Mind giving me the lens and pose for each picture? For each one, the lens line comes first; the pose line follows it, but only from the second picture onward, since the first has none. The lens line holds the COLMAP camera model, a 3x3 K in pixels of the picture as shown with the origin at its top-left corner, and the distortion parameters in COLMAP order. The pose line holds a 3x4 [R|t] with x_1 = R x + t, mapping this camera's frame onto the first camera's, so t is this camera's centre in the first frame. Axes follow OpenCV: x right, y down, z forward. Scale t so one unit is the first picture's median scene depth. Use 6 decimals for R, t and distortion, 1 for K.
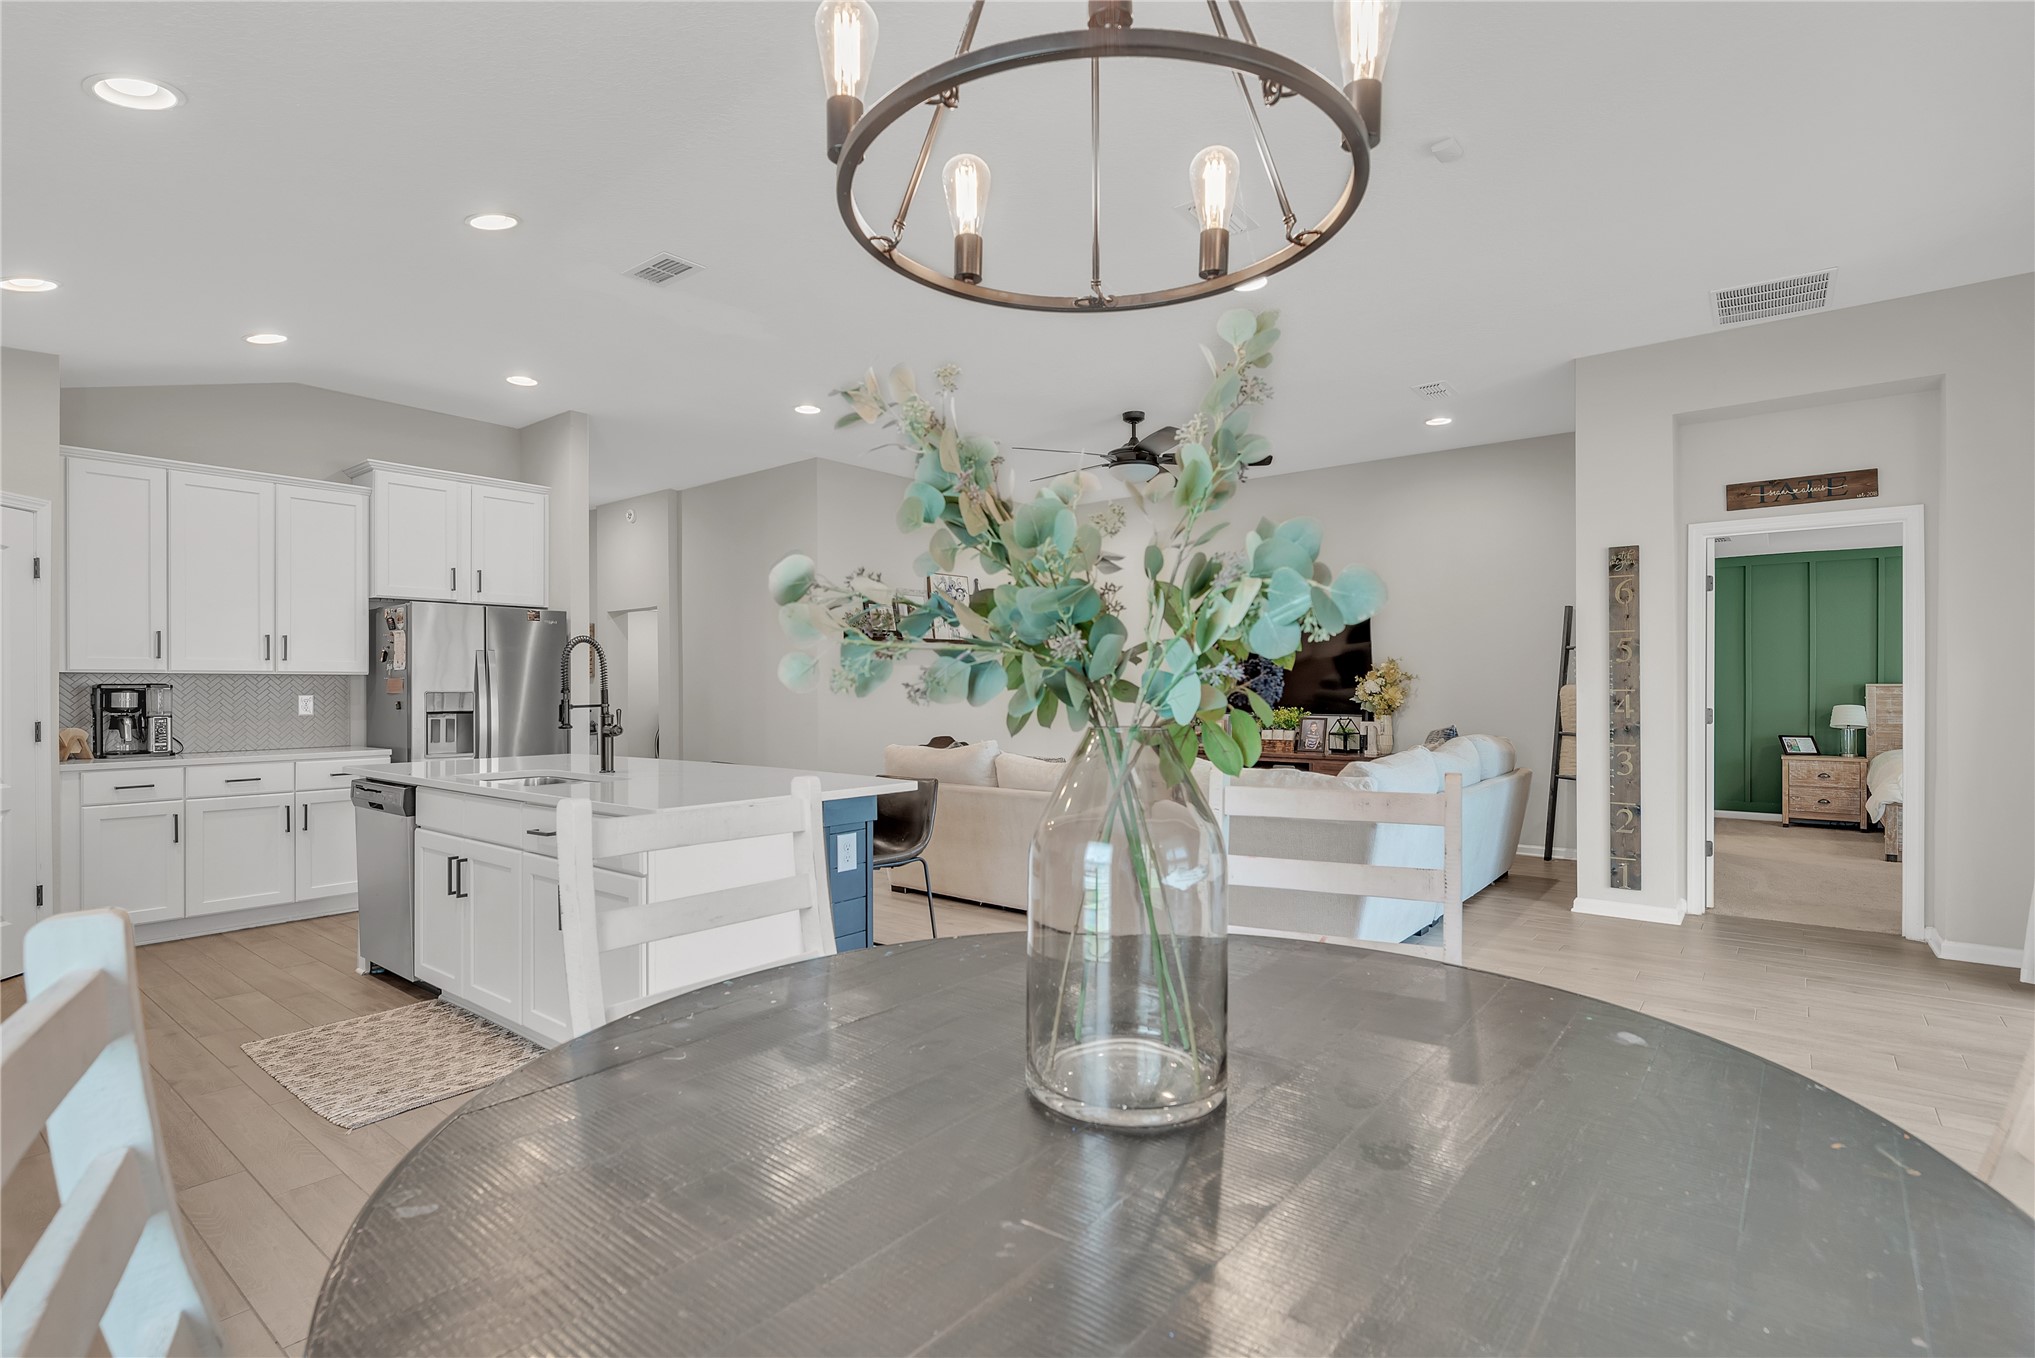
lens RADIAL K [[966.3, 0, 1019.6], [0, 966.3, 678.0], [0, 0, 1]] dist [-0.002373, -0.000356]
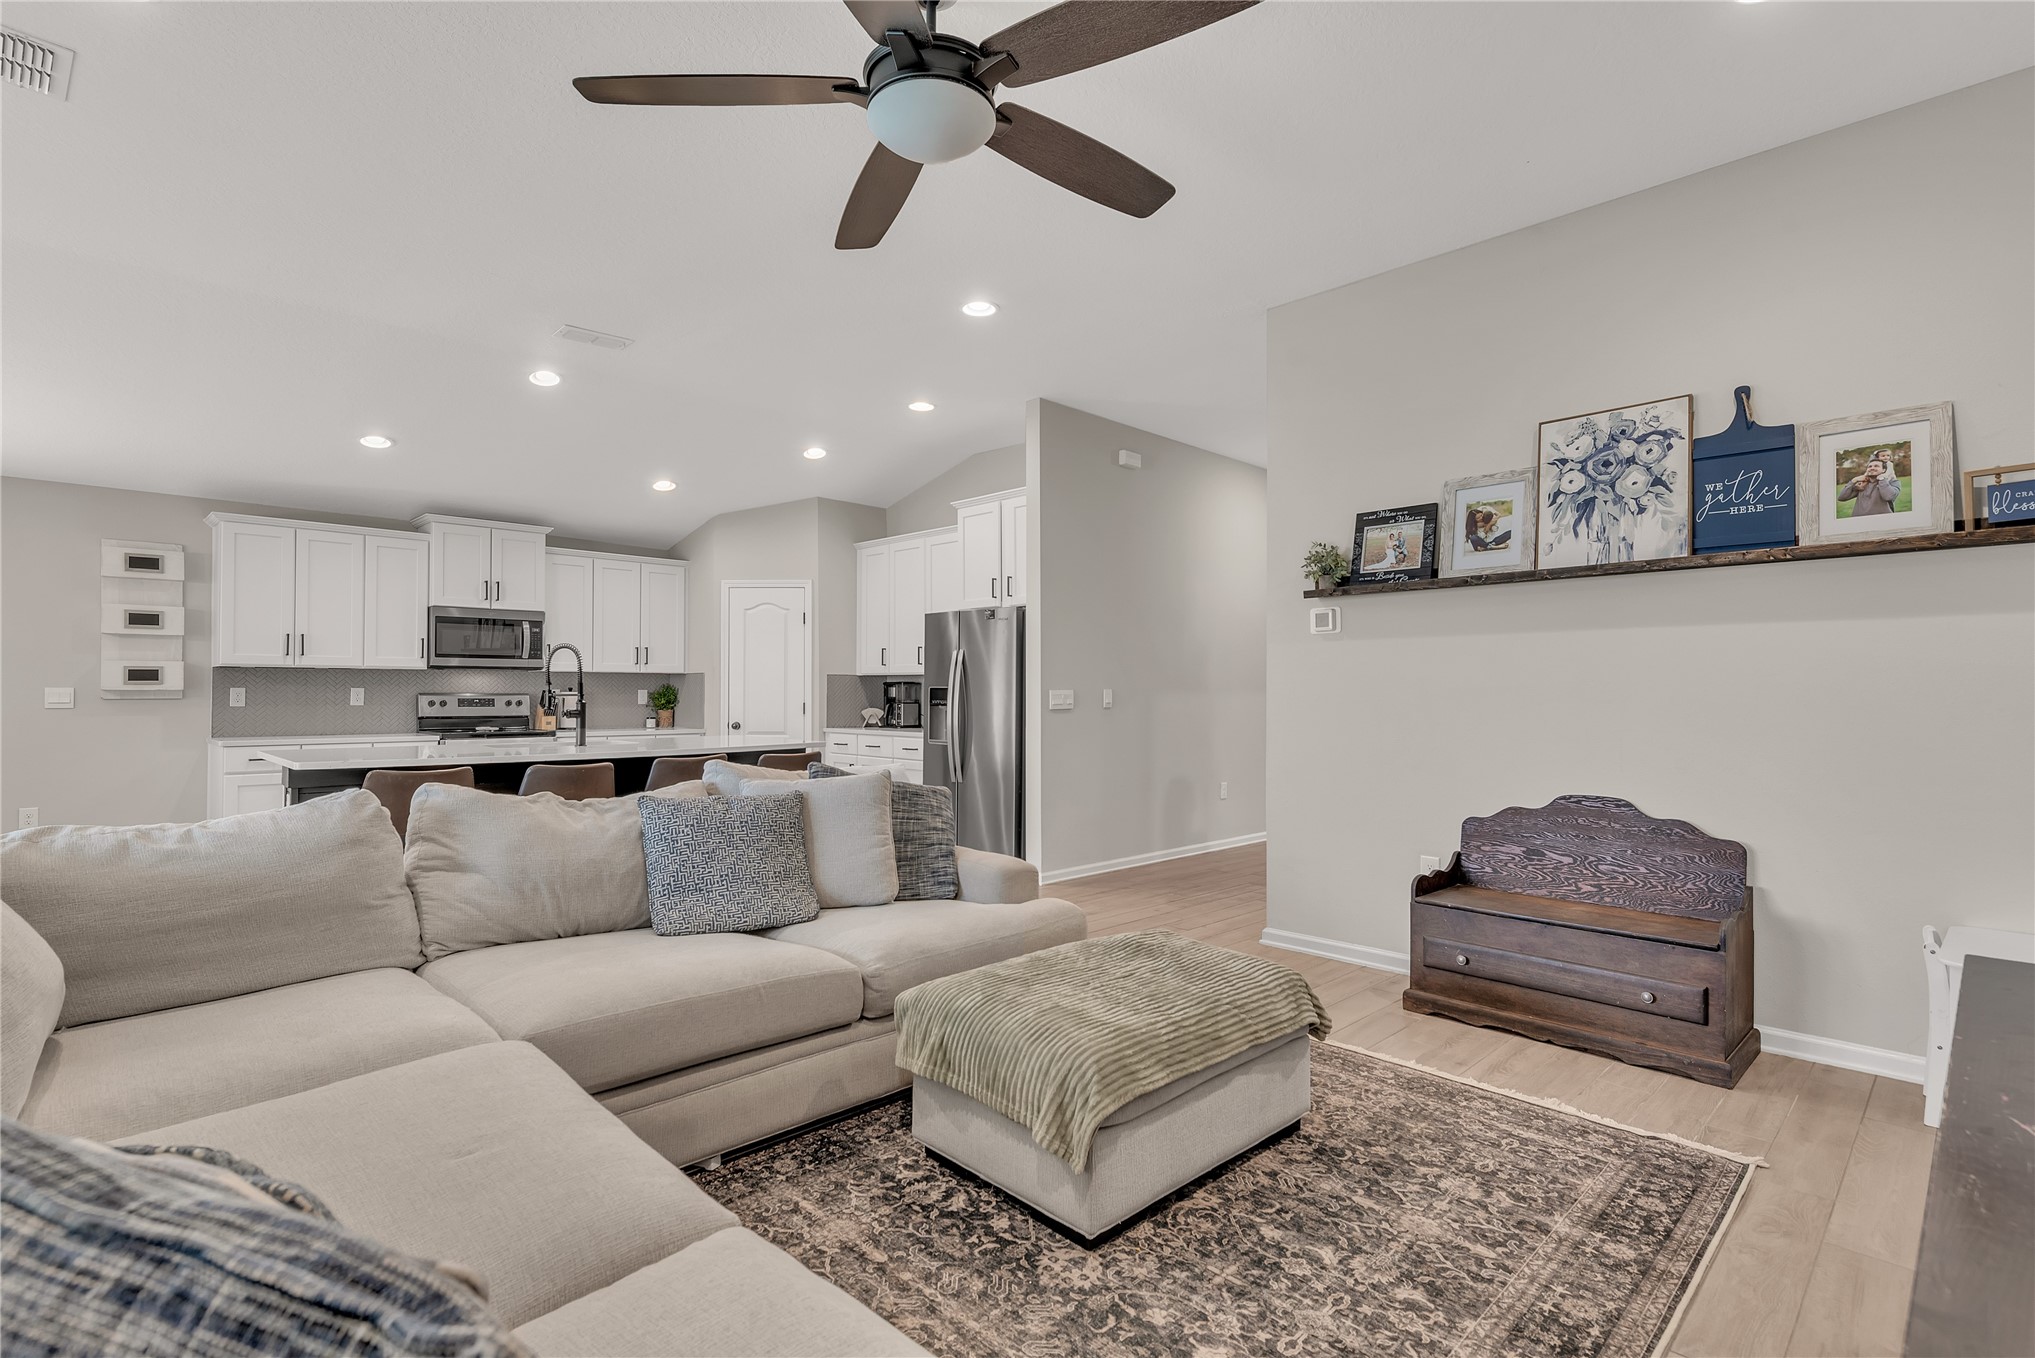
lens RADIAL K [[966.3, 0, 1015.3], [0, 966.3, 678.9], [0, 0, 1]] dist [-0.002373, -0.000356]
pose [[-0.112674, -0.010026, -0.993581, 0.630864], [0.002161, 0.999944, -0.010335, 0.017846], [0.993630, -0.003312, -0.112646, 1.373810]]
